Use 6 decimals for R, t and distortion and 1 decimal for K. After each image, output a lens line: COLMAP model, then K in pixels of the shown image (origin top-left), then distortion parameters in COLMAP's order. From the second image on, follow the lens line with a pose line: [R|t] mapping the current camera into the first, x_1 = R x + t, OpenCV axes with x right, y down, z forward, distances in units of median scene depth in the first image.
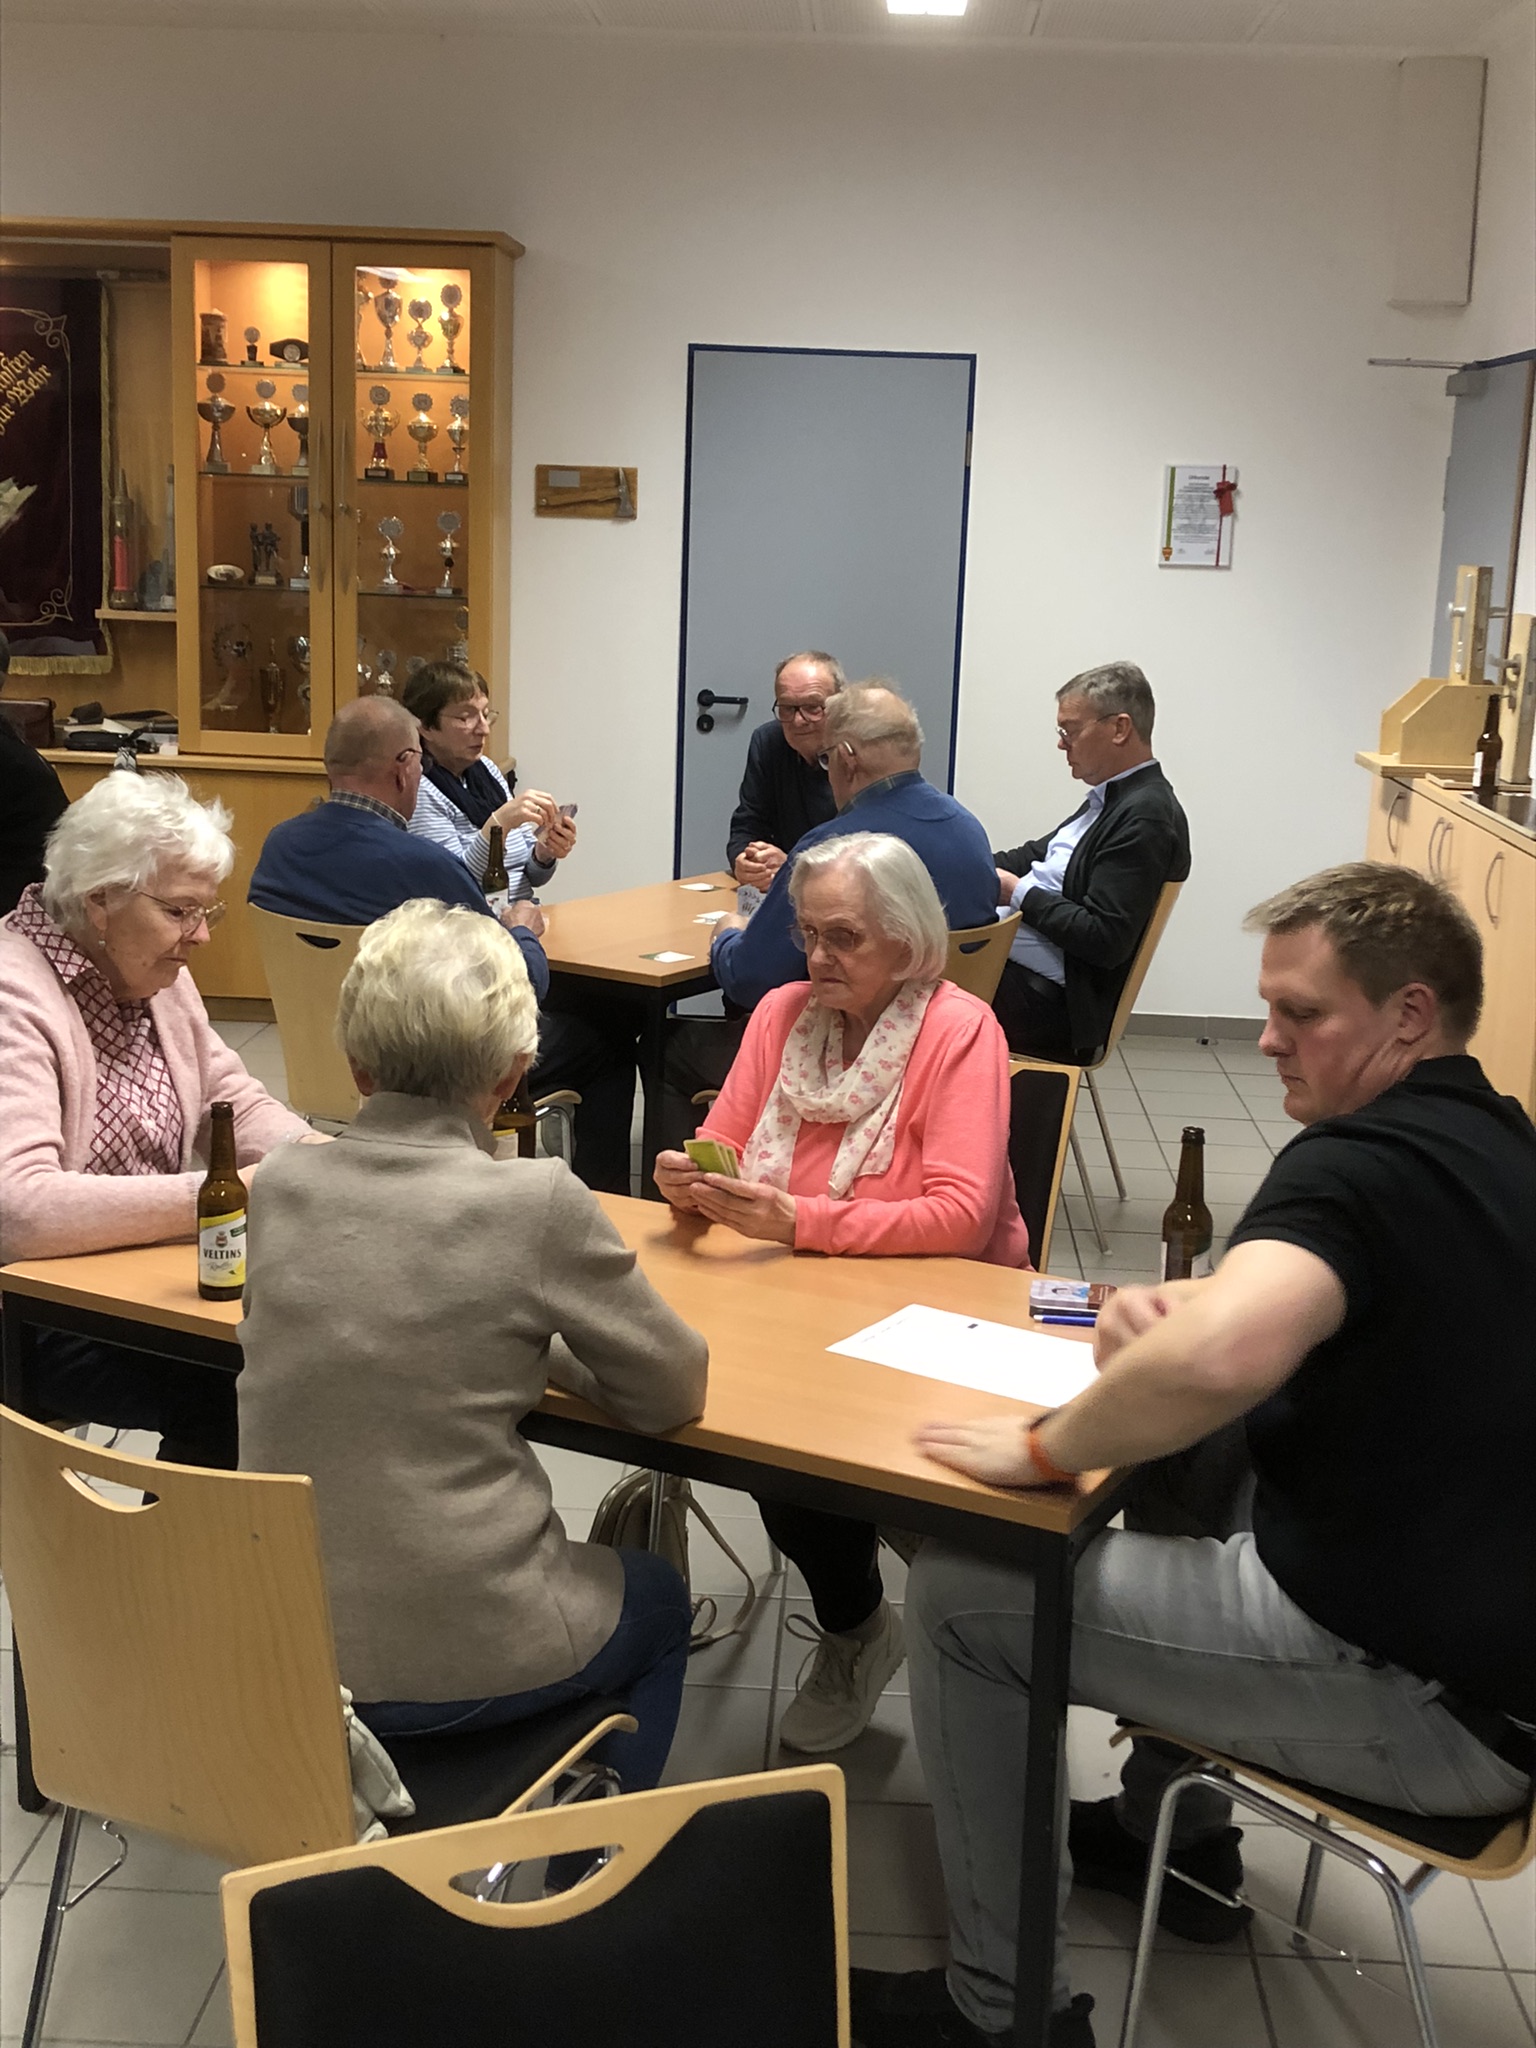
lens RADIAL K [[2508.1, 0, 766.8], [0, 2508.1, 1021.8], [0, 0, 1]] dist [0.065676, 0.000000]
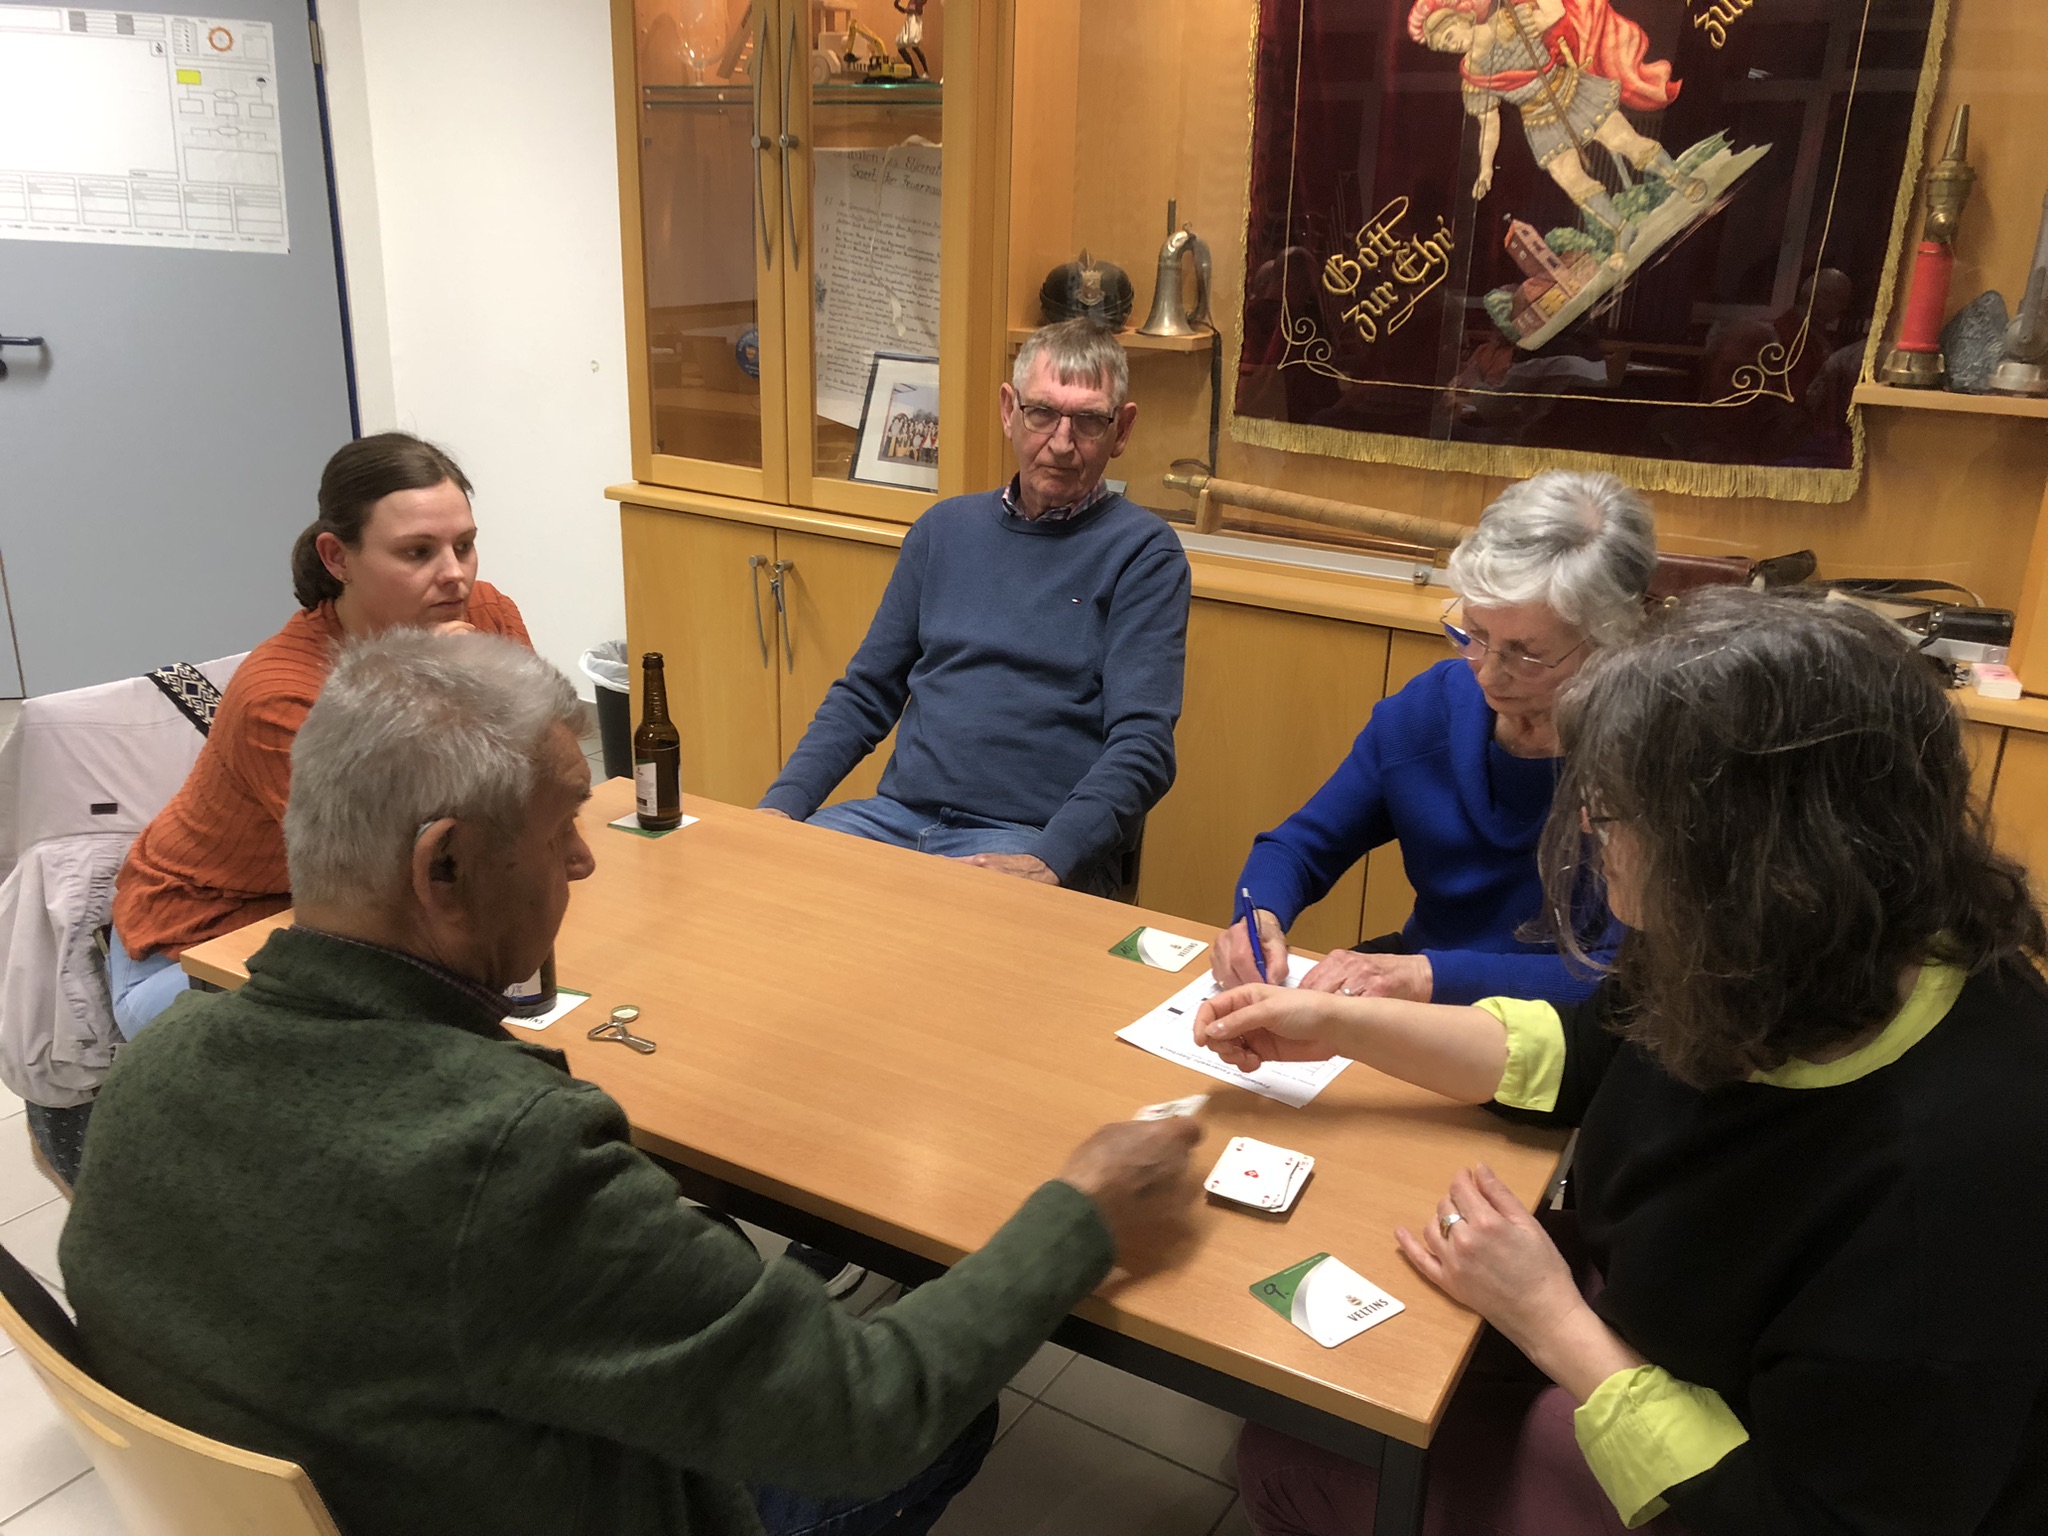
lens RADIAL K [[1671.2, 0, 1026.3], [0, 1671.2, 769.8], [0, 0, 1]] dist [-0.002382, 0.002362]
pose [[0.880686, 0.144845, -0.451012, -0.248137], [-0.092418, 0.986347, 0.136307, -0.115327], [0.464598, -0.078362, 0.882048, 0.604953]]
